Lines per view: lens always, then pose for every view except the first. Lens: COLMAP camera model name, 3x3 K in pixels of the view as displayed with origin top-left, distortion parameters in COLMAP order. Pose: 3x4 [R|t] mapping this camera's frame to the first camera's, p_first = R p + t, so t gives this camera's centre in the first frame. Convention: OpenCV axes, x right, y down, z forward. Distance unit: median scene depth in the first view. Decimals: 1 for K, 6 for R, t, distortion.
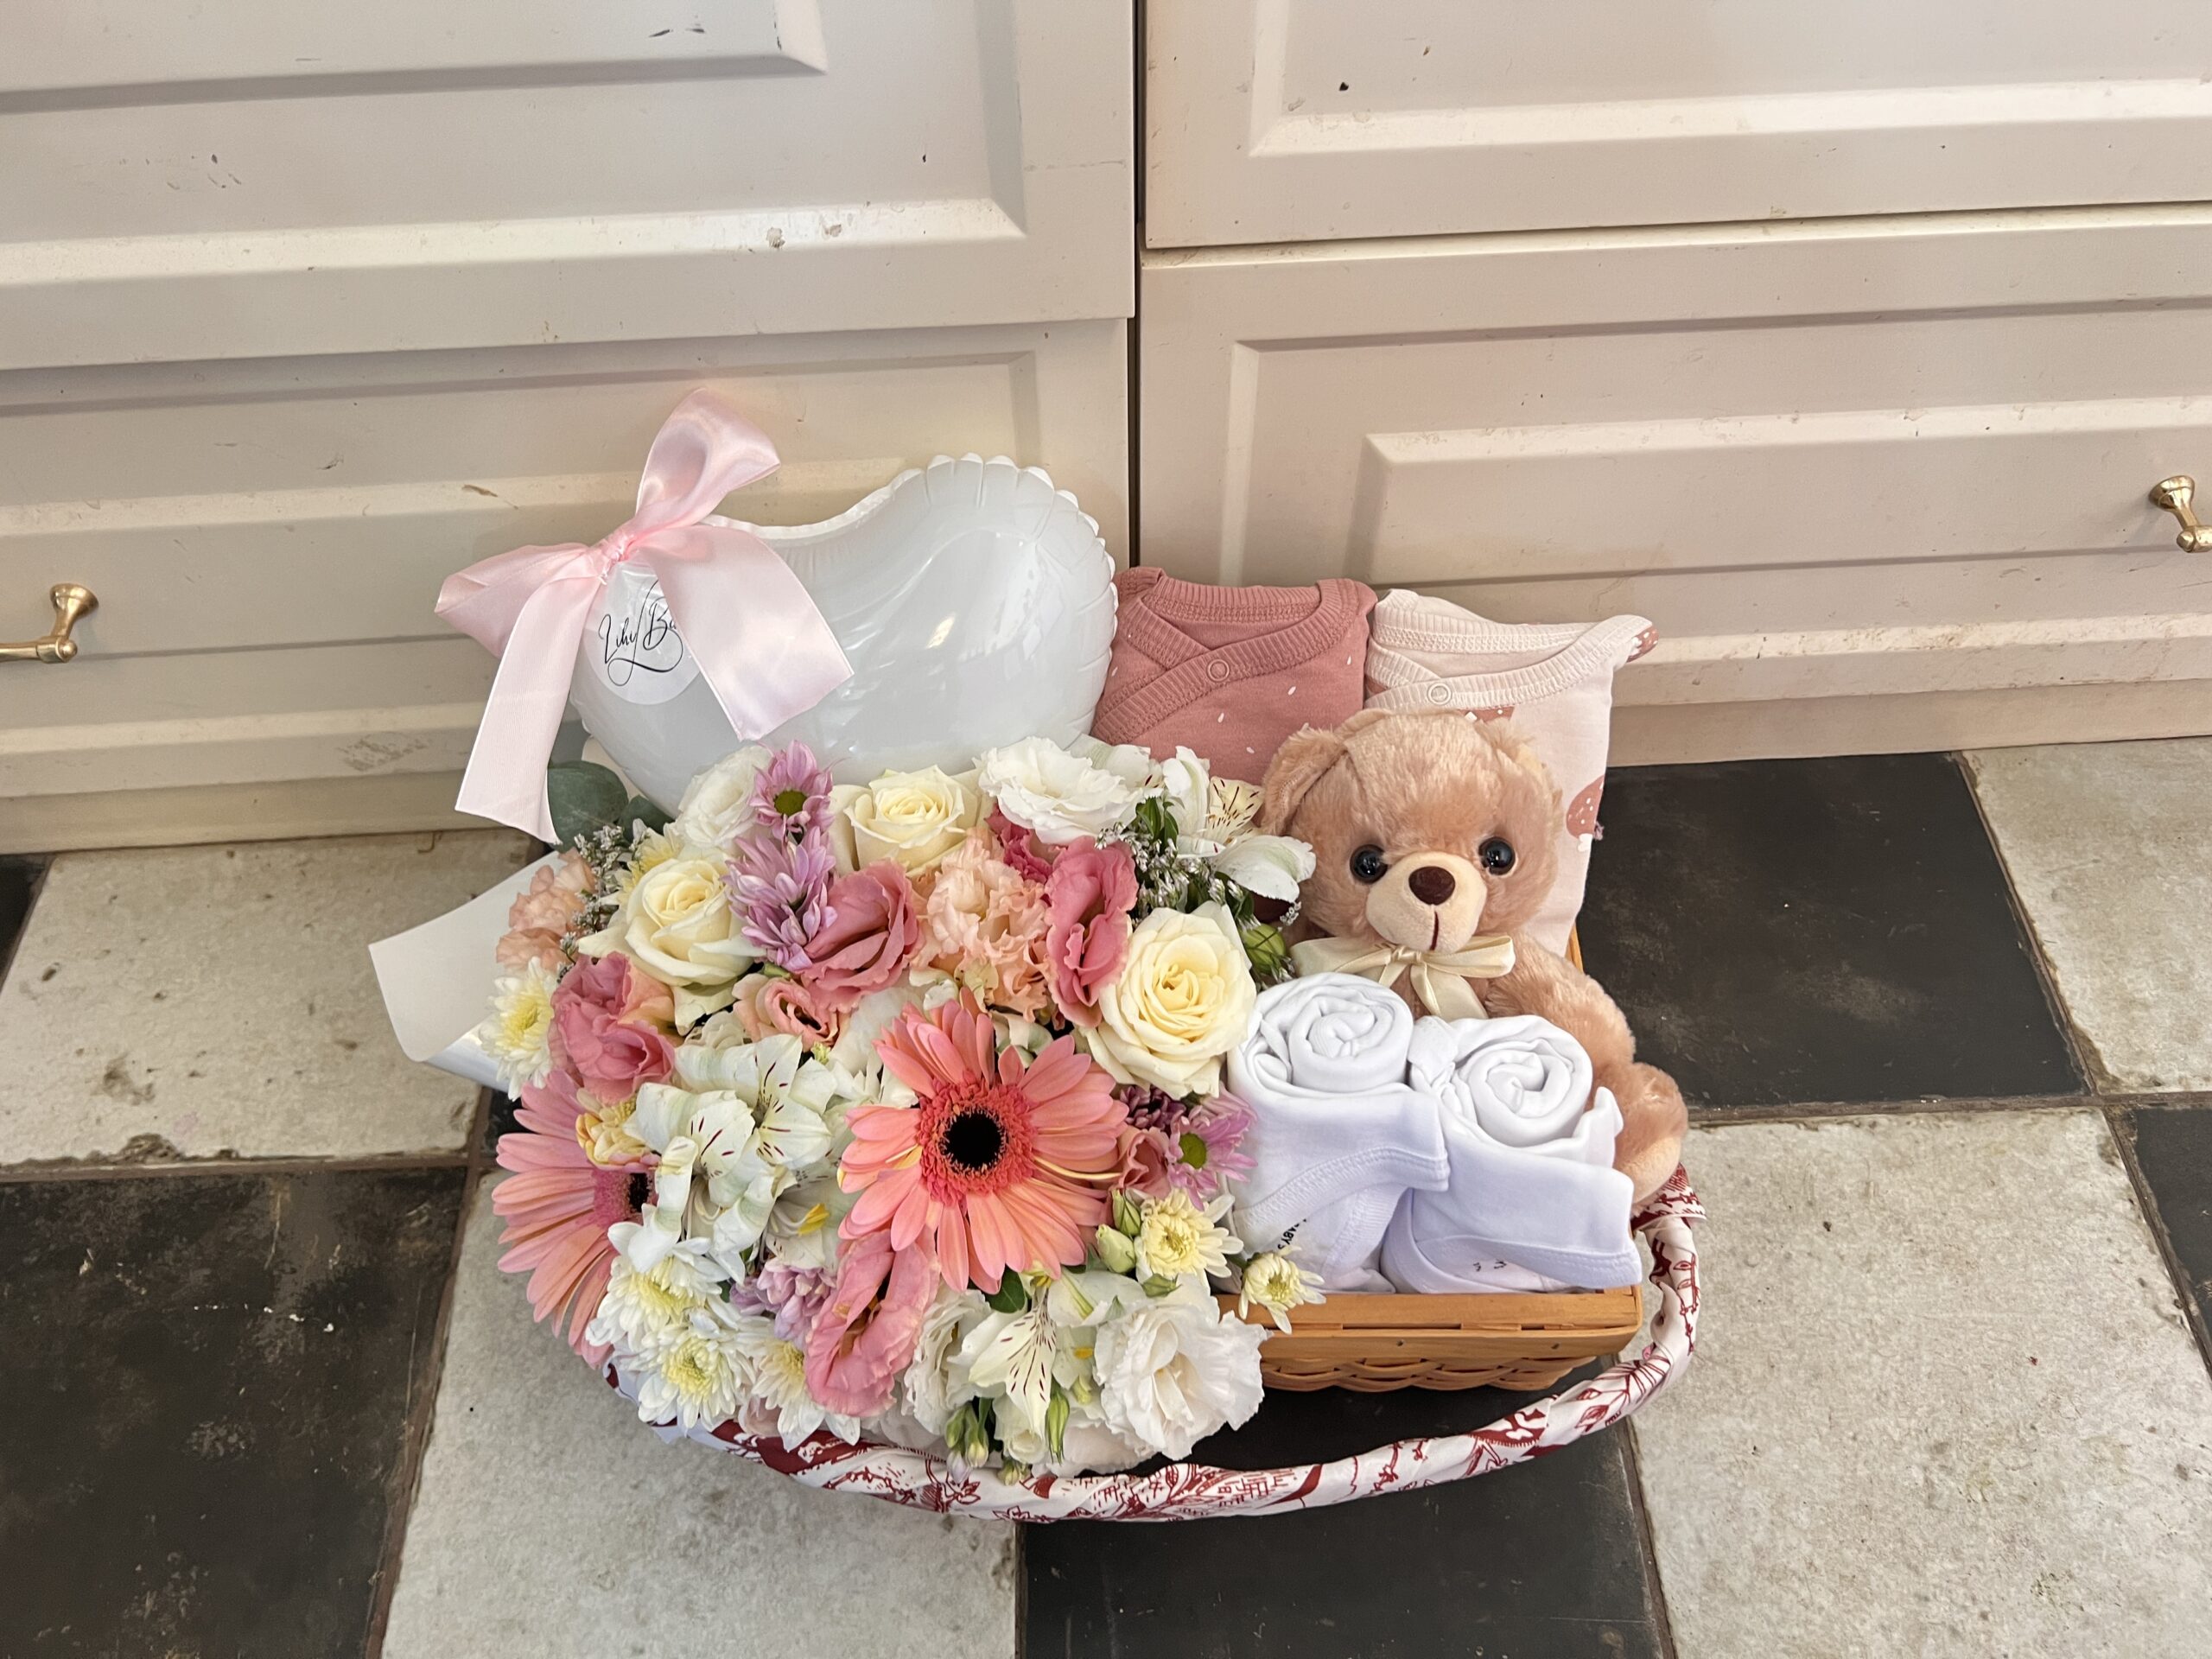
lens RADIAL K [[1653.0, 0, 1126.5], [0, 1653.0, 793.8], [0, 0, 1]] dist [0.031843, -0.038359]
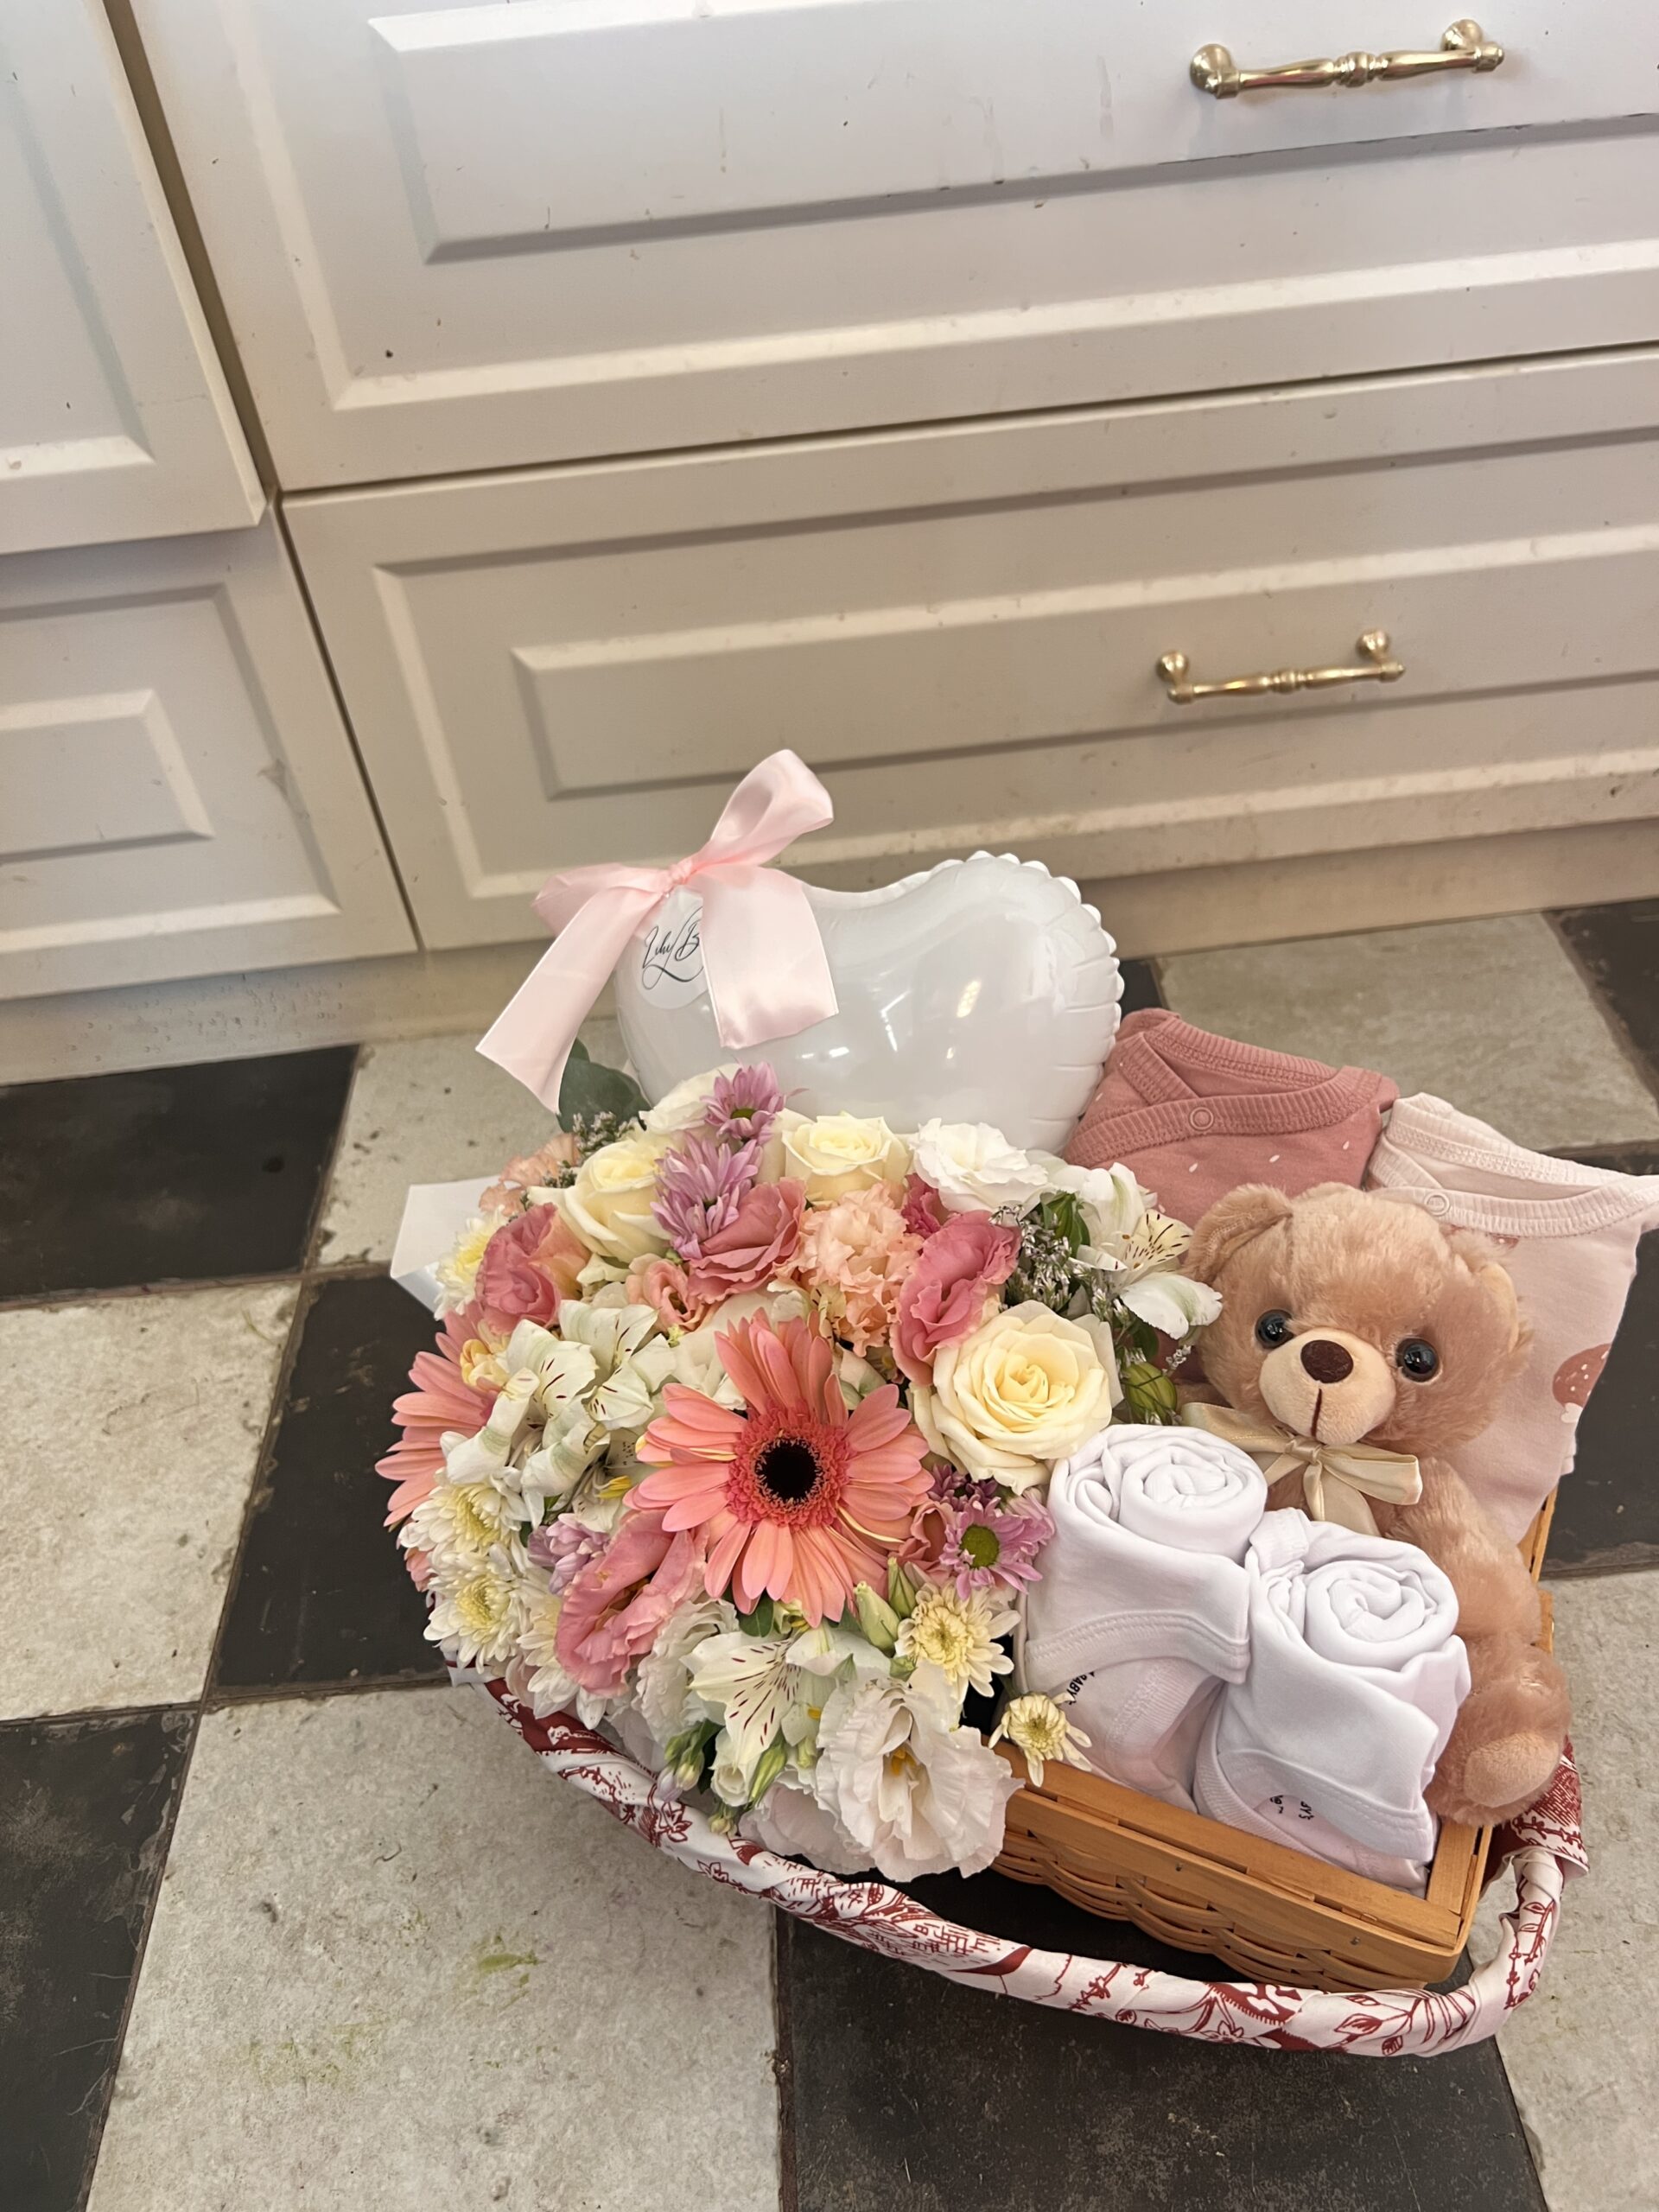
lens RADIAL K [[1653.0, 0, 849.9], [0, 1653.0, 1113.5], [0, 0, 1]] dist [0.031843, -0.038359]
pose [[0.997399, -0.065076, -0.031005, 0.395821], [0.057730, 0.978692, -0.197052, 0.380666], [0.043168, 0.194749, 0.979903, -0.177536]]
